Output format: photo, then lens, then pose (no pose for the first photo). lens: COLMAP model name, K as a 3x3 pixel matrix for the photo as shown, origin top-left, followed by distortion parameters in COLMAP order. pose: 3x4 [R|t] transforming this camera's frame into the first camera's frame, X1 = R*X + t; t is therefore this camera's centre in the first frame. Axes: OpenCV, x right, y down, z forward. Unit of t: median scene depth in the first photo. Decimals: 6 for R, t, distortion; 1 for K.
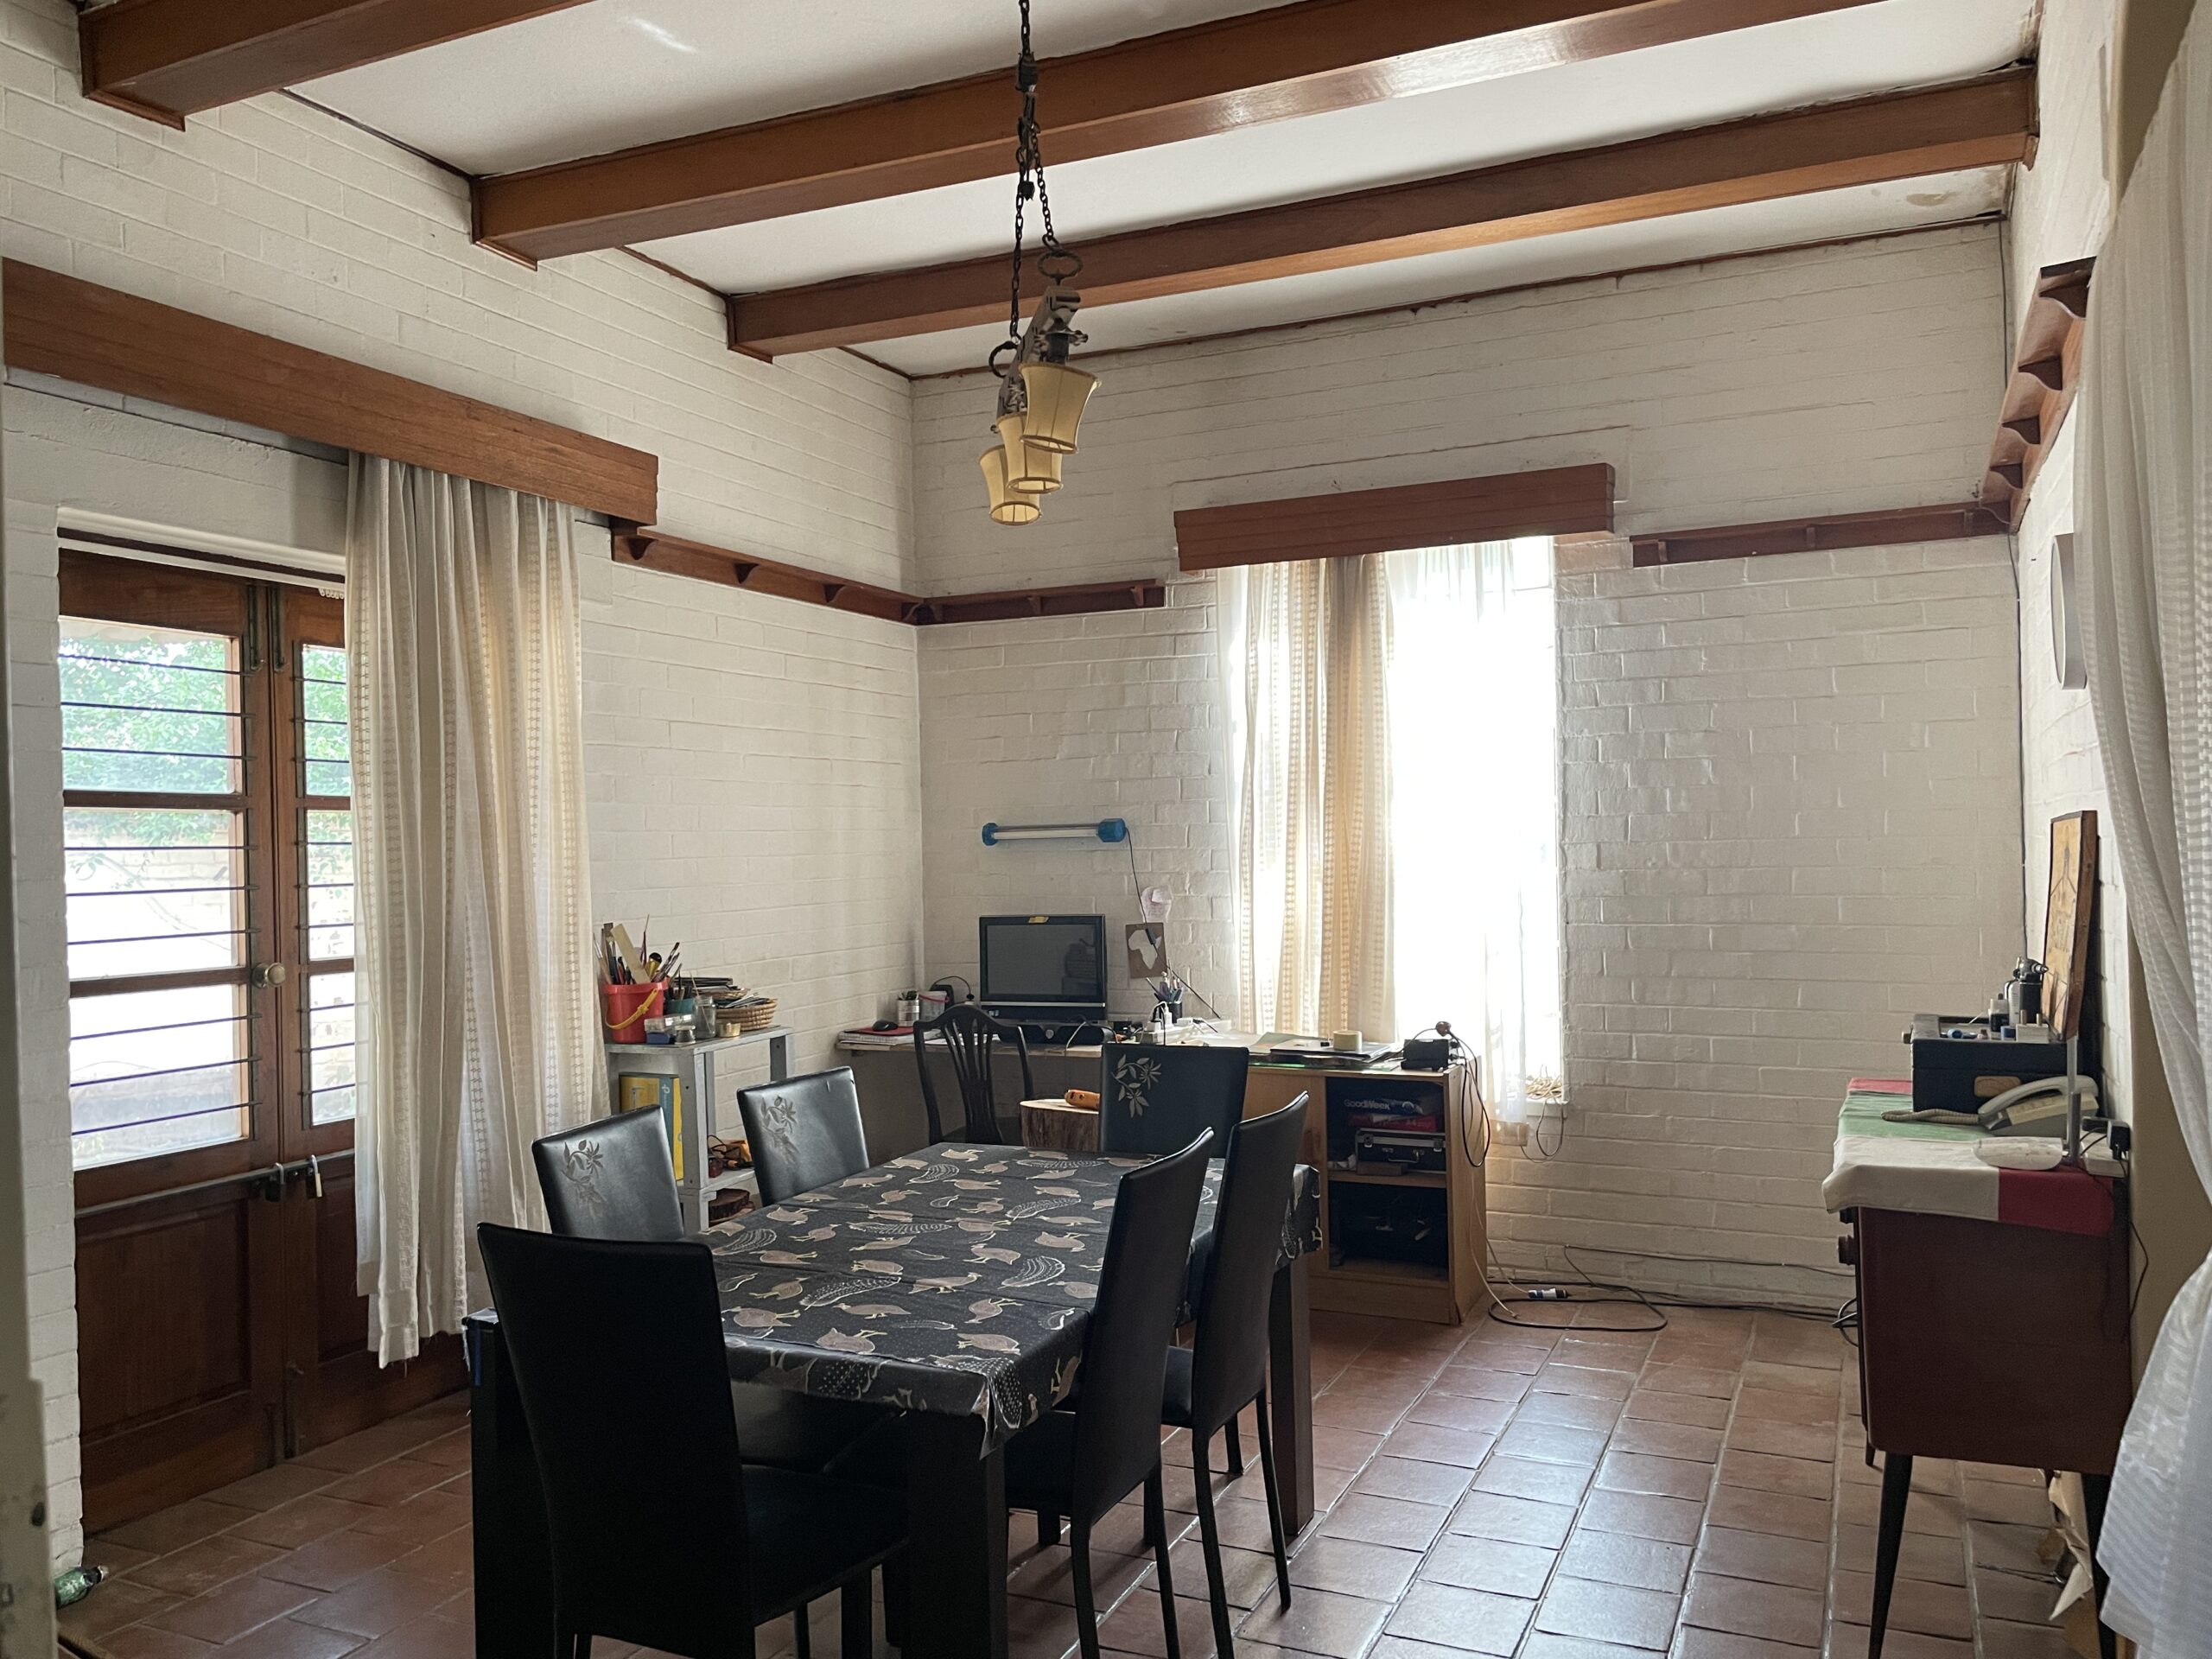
lens RADIAL K [[1680.9, 0, 1108.5], [0, 1680.9, 831.9], [0, 0, 1]] dist [0.005737, -0.007057]
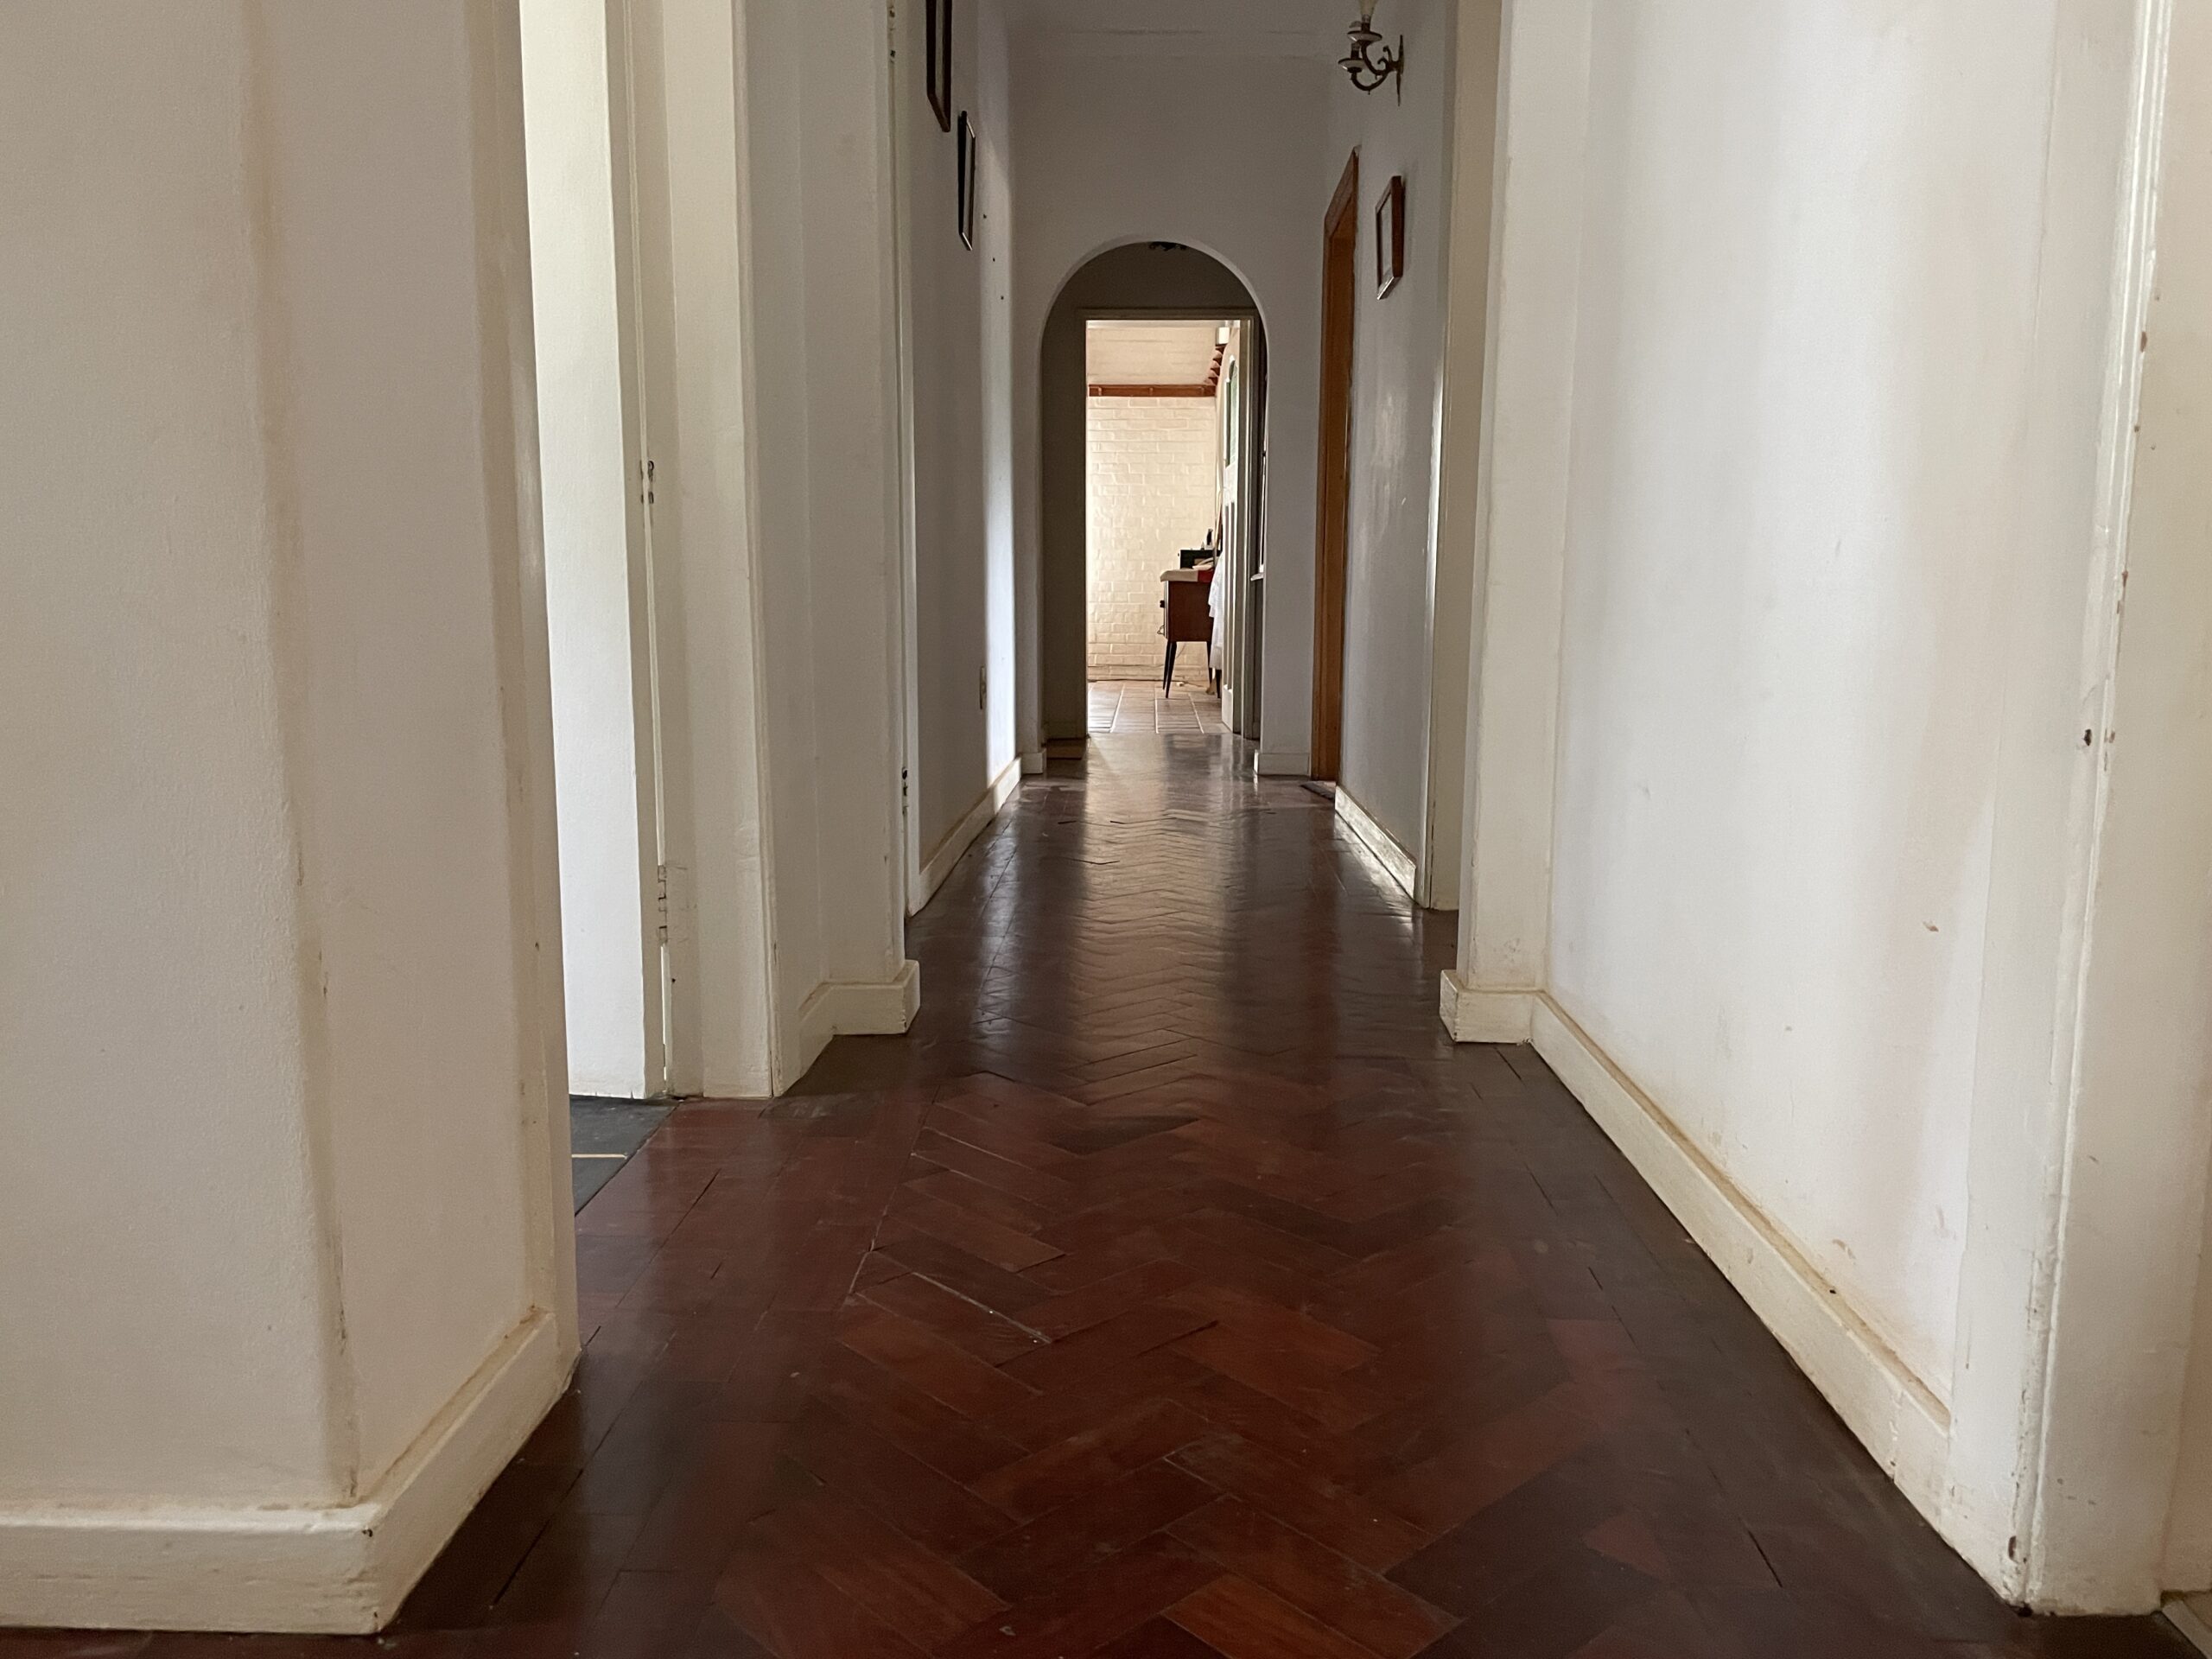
lens RADIAL K [[1680.9, 0, 1105.8], [0, 1680.9, 829.5], [0, 0, 1]] dist [0.005737, -0.007057]
pose [[0.921806, -0.021374, 0.387061, -0.984090], [-0.031819, 0.990938, 0.130500, 0.236595], [-0.386342, -0.132611, 0.912773, -2.114879]]
